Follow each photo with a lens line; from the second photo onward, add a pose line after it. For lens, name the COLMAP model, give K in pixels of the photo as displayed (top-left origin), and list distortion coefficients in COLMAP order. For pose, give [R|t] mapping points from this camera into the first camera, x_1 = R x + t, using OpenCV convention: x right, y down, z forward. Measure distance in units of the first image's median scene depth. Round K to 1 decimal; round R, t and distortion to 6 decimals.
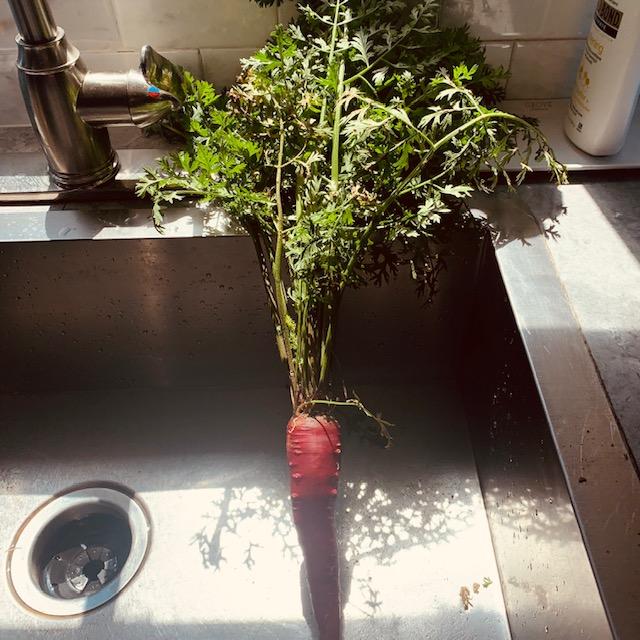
lens RADIAL K [[679.4, 0, 319.1], [0, 679.4, 310.2], [0, 0, 1]] dist [0.158602, -0.573698]
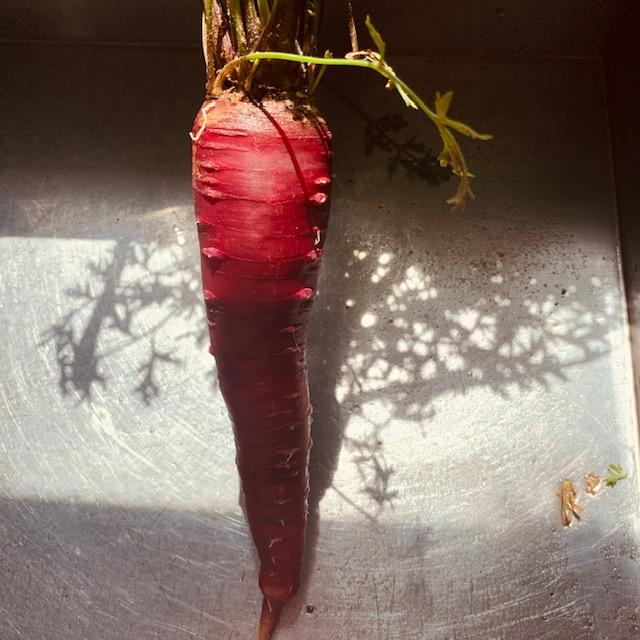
lens RADIAL K [[679.4, 0, 319.1], [0, 679.4, 310.2], [0, 0, 1]] dist [0.158602, -0.573698]
pose [[0.996139, 0.075880, -0.044155, 0.043638], [-0.051537, 0.912589, 0.405618, 0.095829], [0.071073, -0.401777, 0.912975, 0.554077]]
